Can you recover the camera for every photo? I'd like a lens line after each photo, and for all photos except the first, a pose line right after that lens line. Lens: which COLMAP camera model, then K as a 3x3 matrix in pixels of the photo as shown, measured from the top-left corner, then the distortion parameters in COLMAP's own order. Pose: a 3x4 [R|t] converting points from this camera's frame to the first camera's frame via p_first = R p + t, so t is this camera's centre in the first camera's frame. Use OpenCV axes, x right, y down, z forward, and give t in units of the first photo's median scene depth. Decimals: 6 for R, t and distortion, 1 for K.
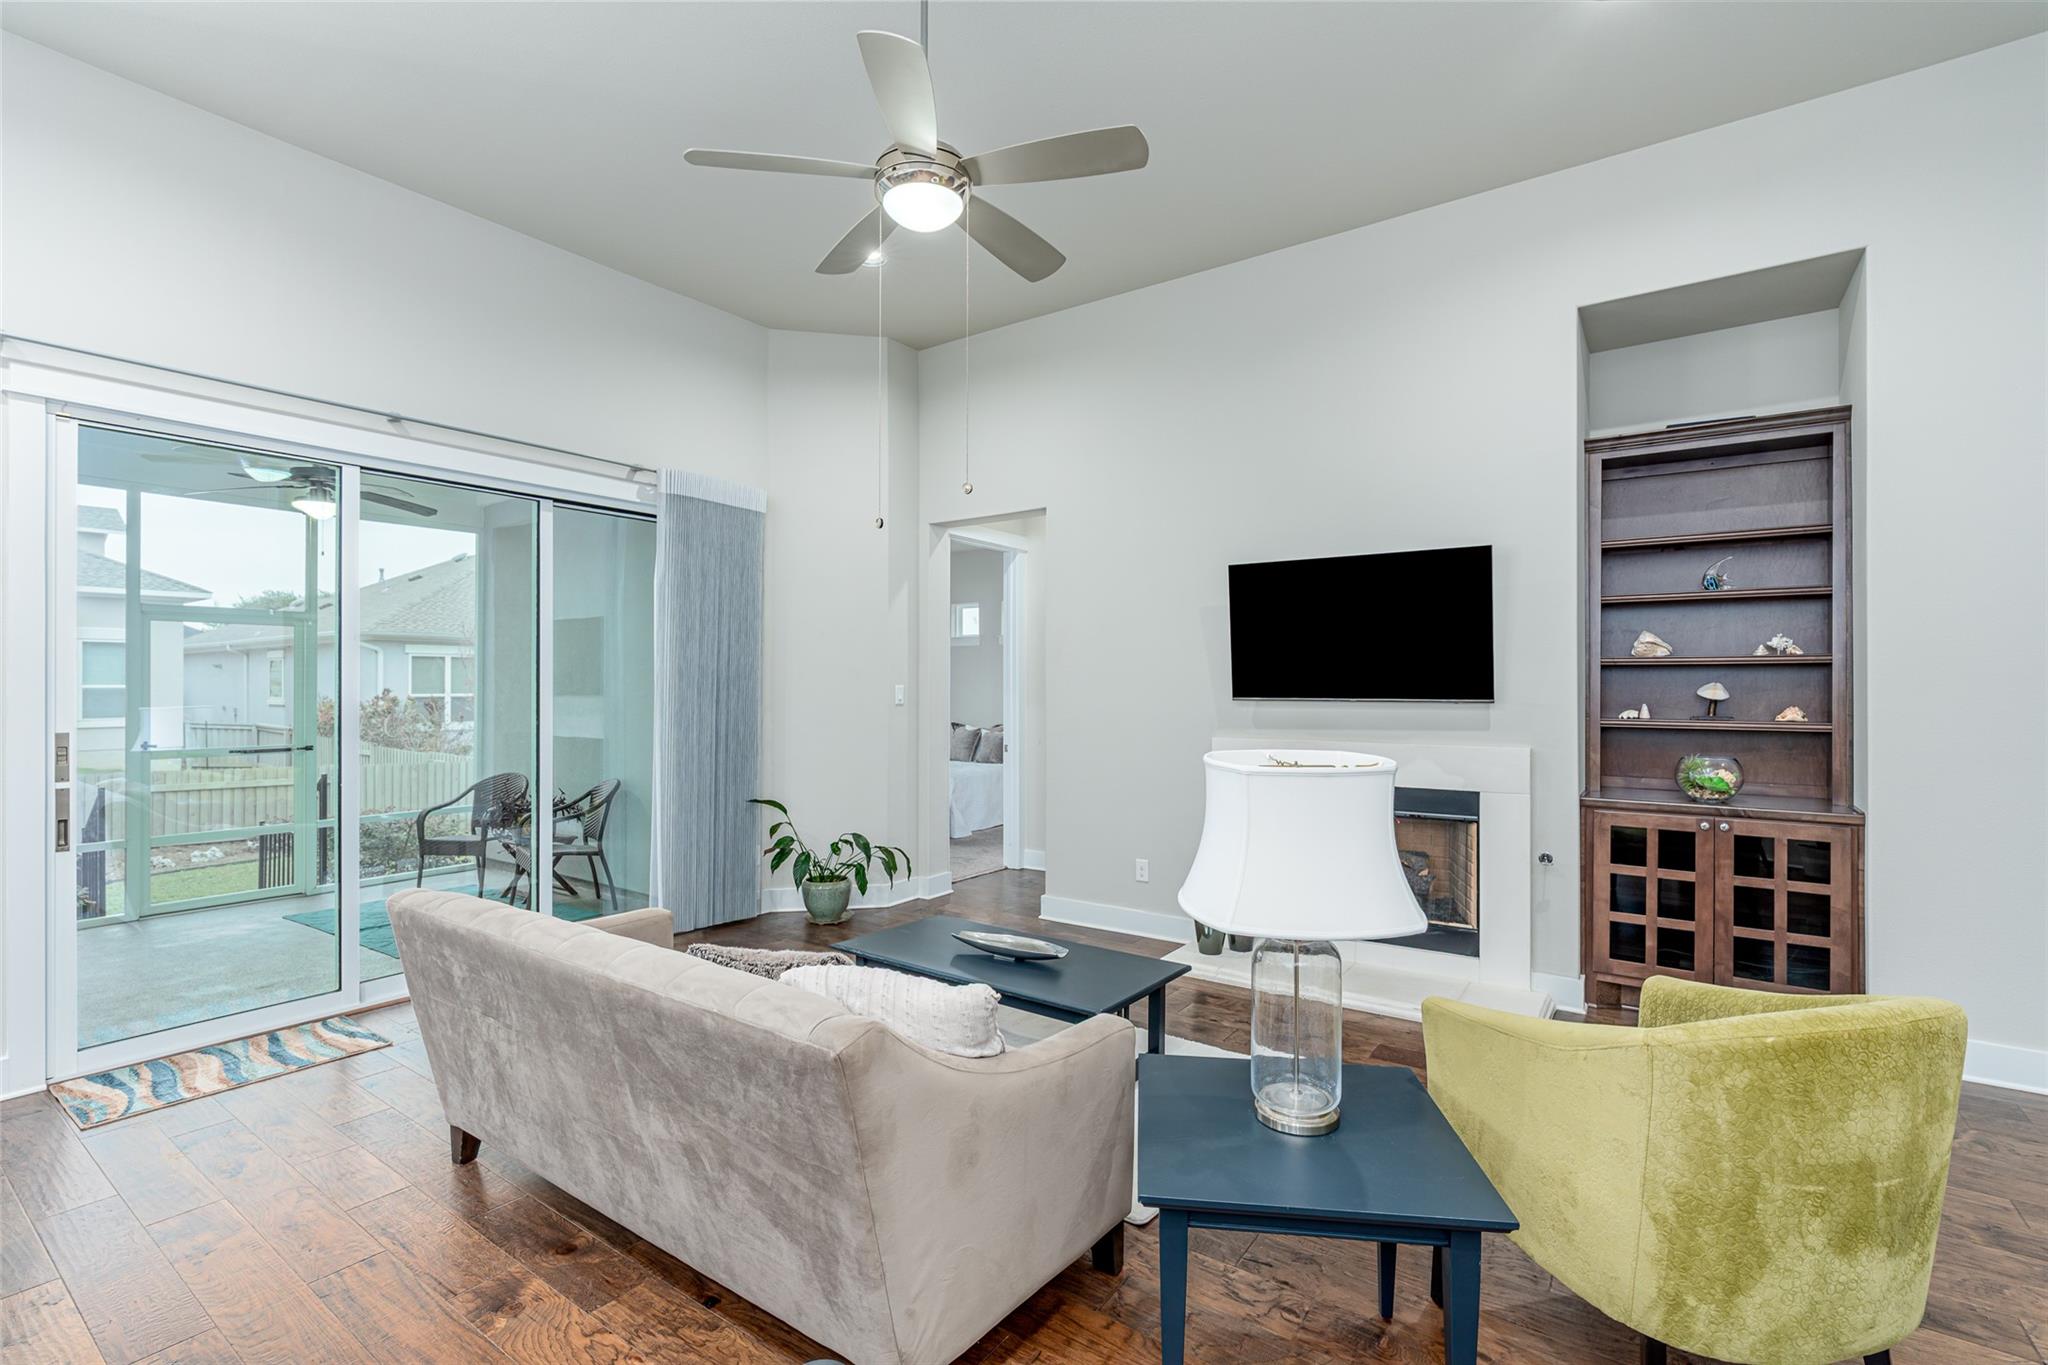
lens RADIAL K [[929.4, 0, 1009.9], [0, 929.4, 687.0], [0, 0, 1]] dist [-0.005857, 0.001382]
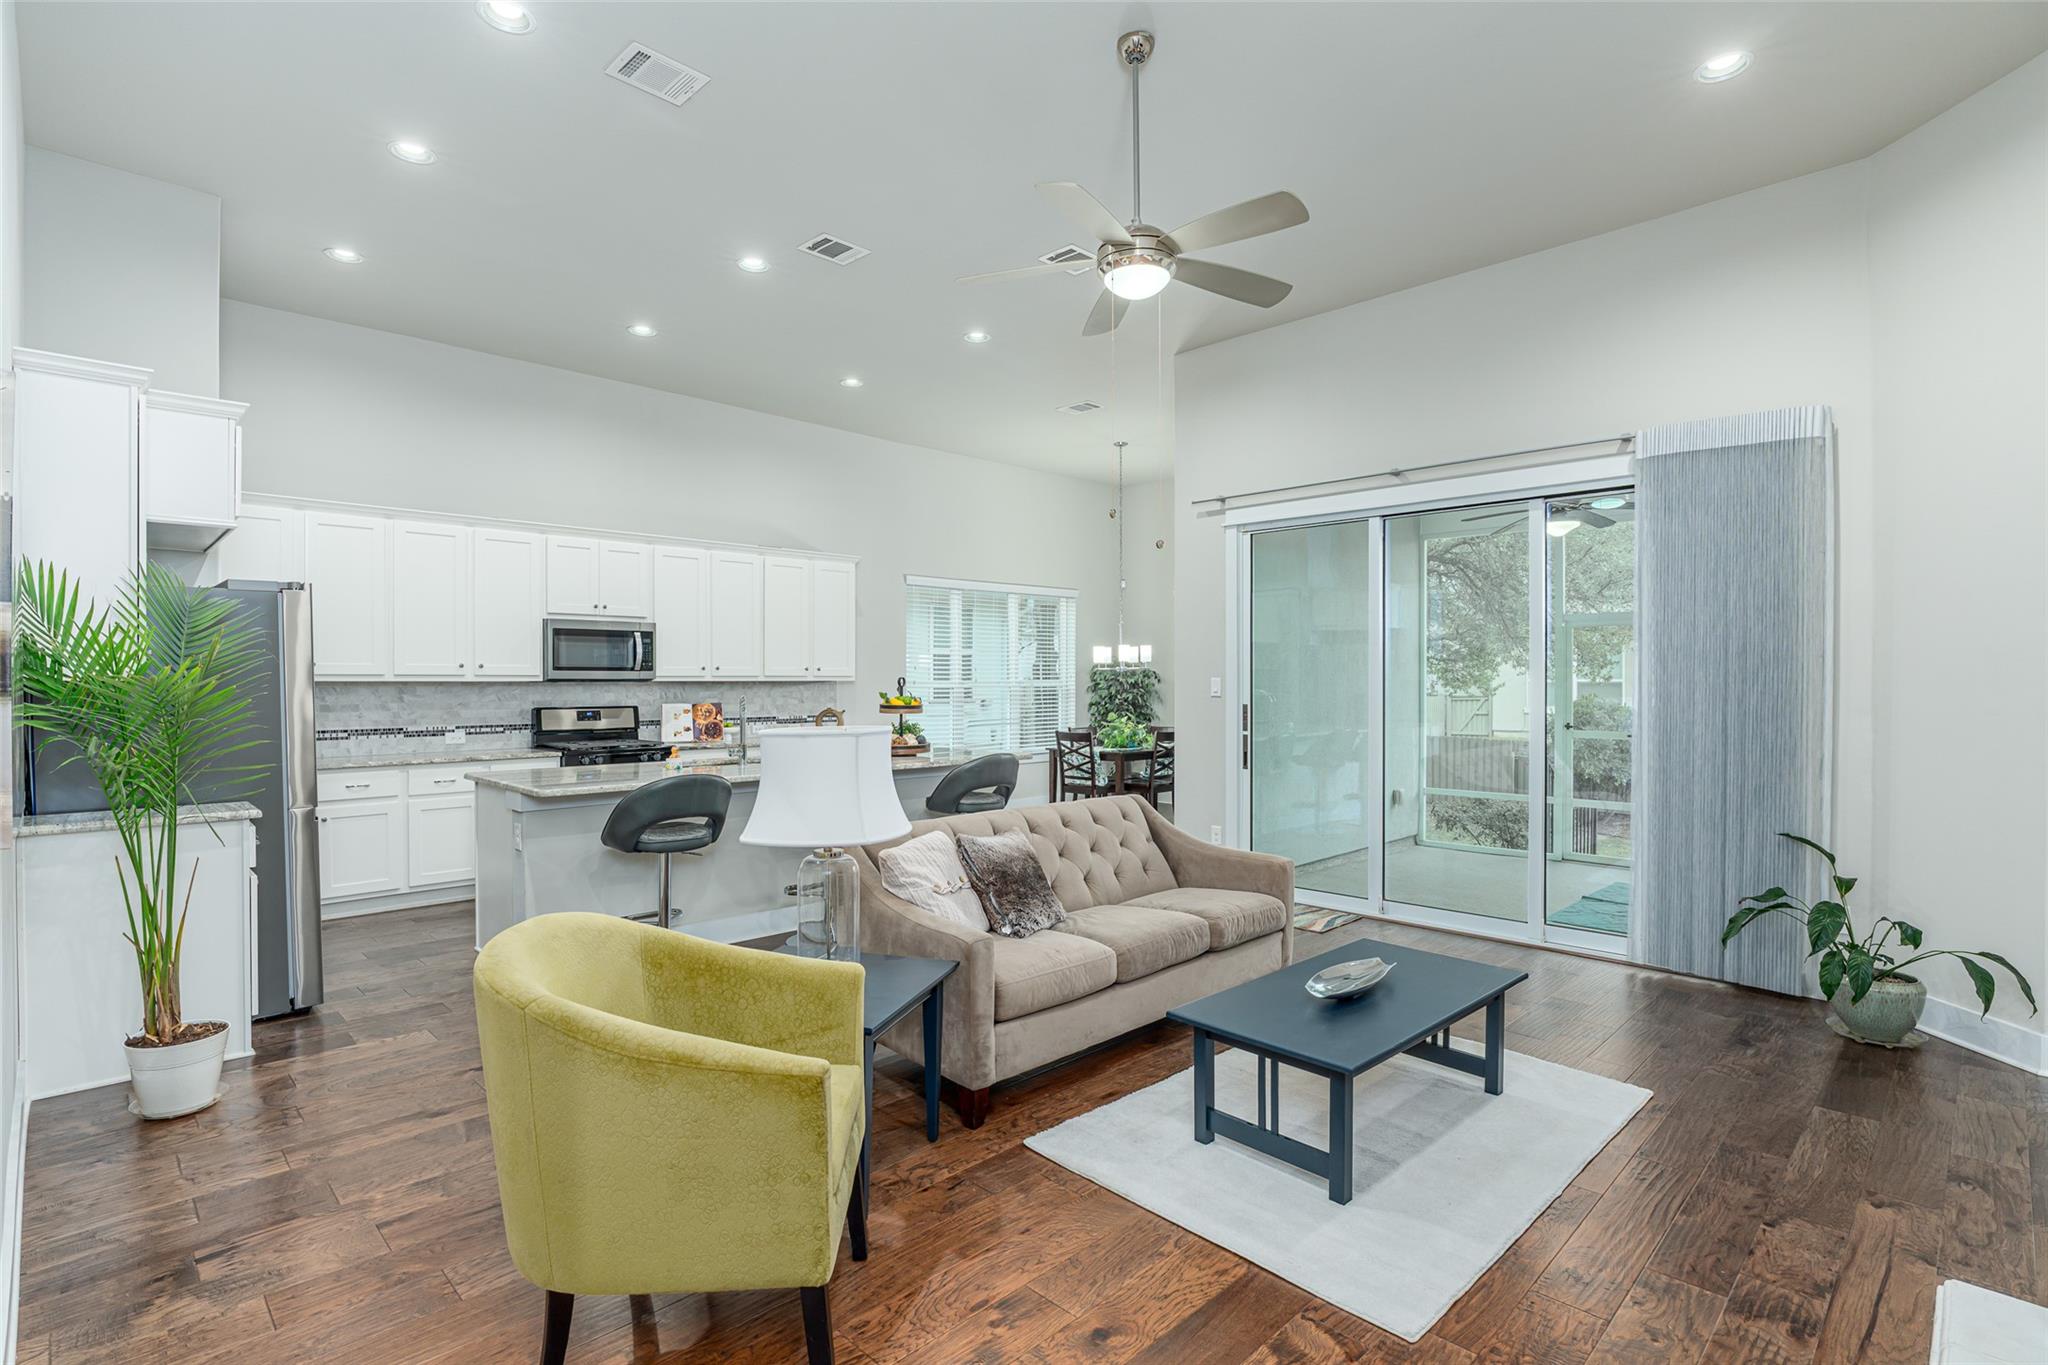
lens RADIAL K [[997.3, 0, 1018.2], [0, 997.3, 678.0], [0, 0, 1]] dist [-0.016739, 0.001547]
pose [[-0.143475, -0.001600, -0.989653, 0.593692], [-0.000049, 0.999999, -0.001610, 0.000242], [0.989654, -0.000182, -0.143475, 0.506247]]
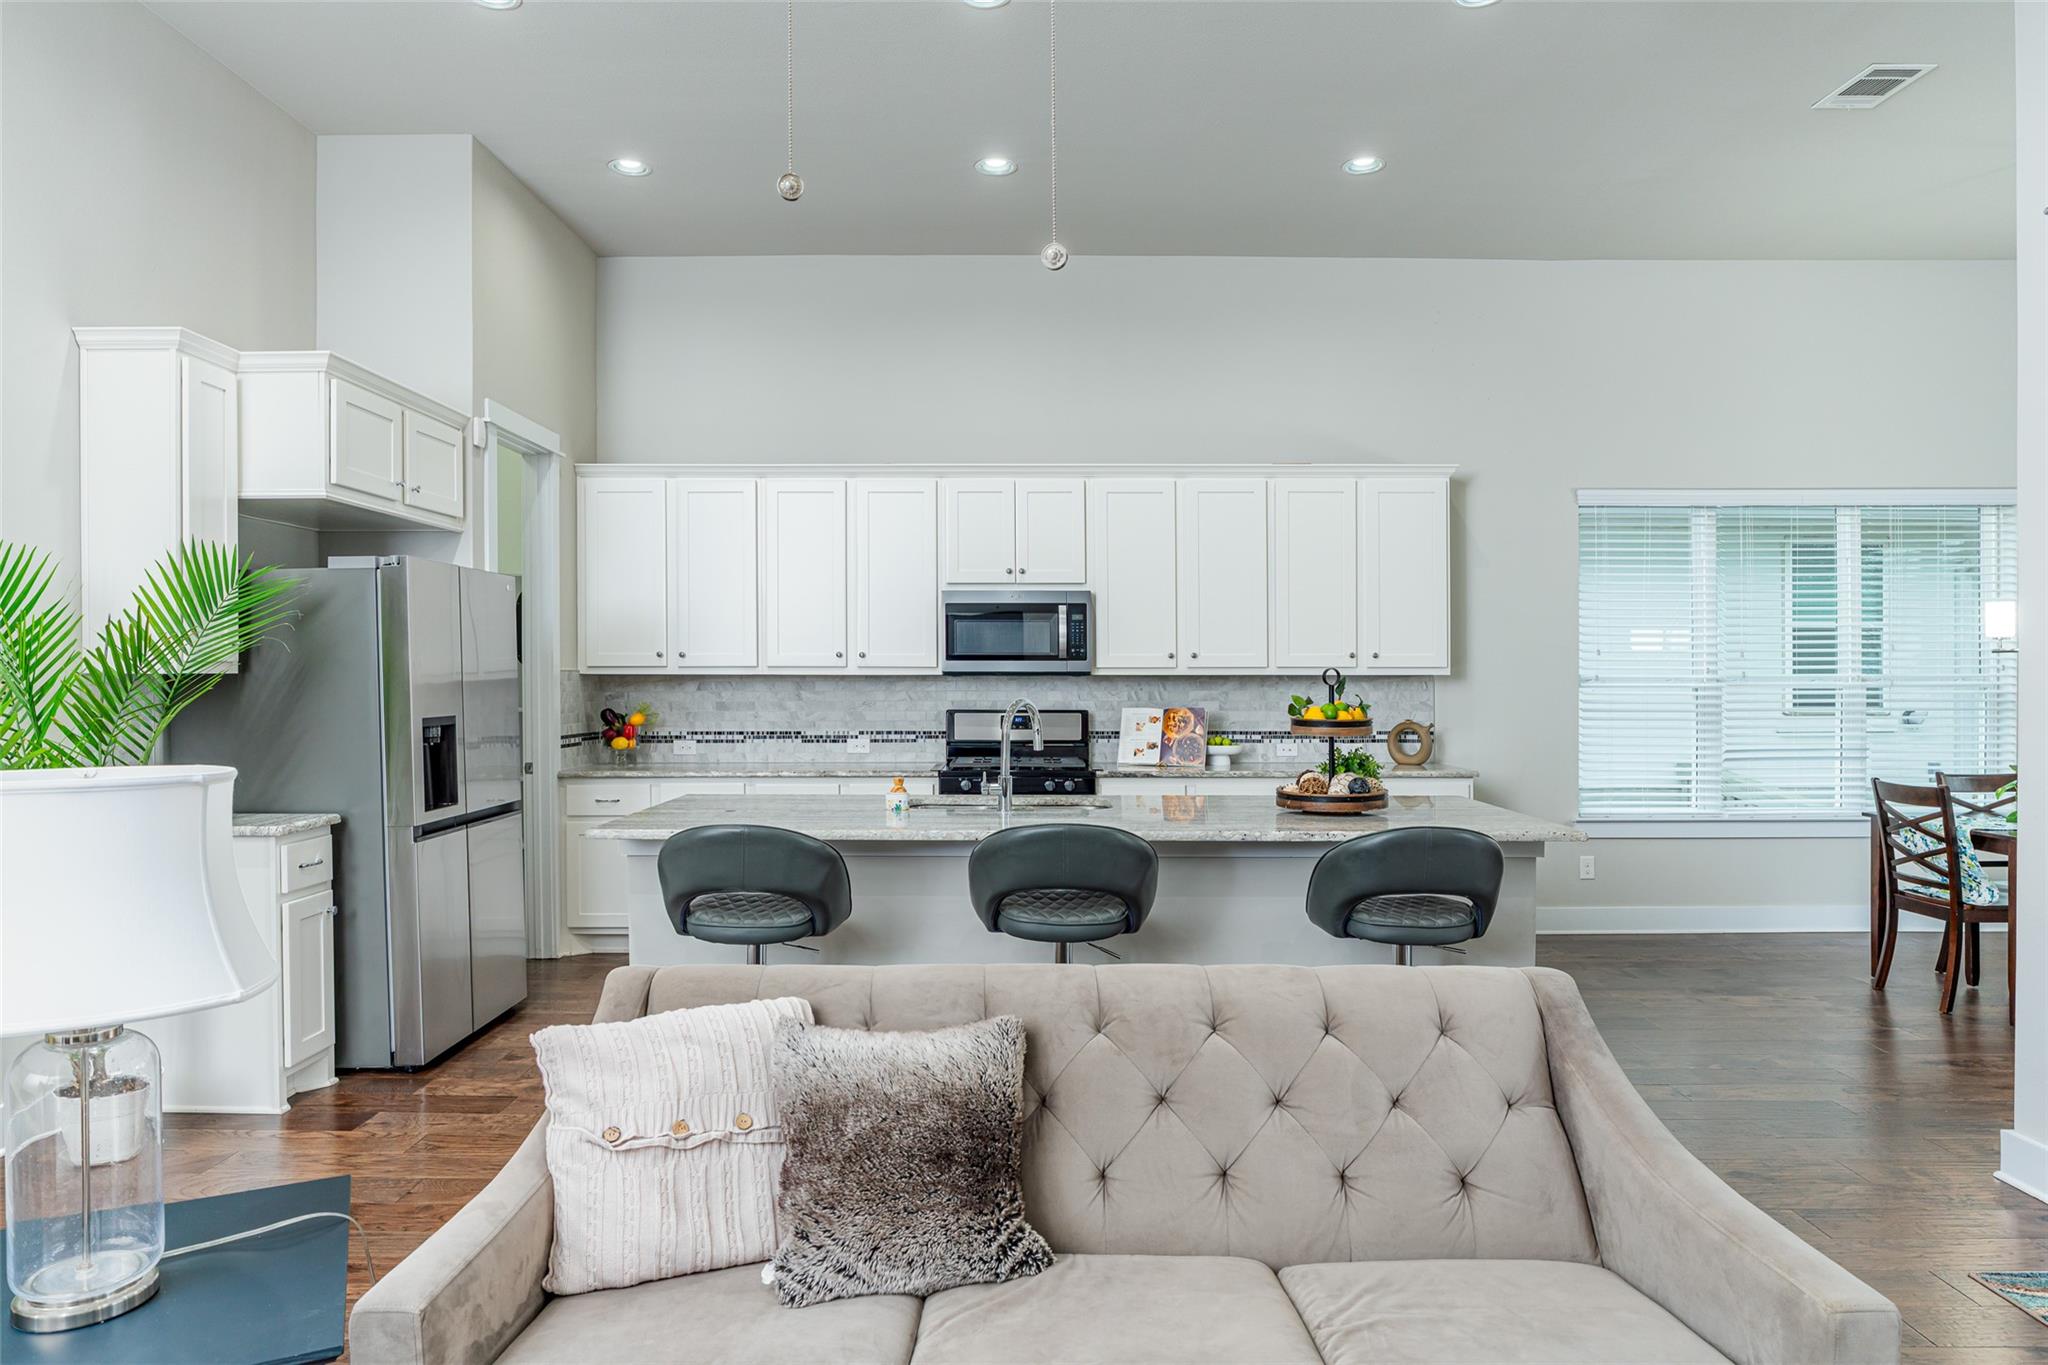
lens RADIAL K [[1253.6, 0, 1025.9], [0, 1253.6, 671.5], [0, 0, 1]] dist [-0.031717, 0.001039]
pose [[-0.805885, -0.000571, -0.592072, 0.092692], [-0.000634, 1.000000, -0.000101, -0.000688], [0.592072, 0.000294, -0.805885, 0.723772]]
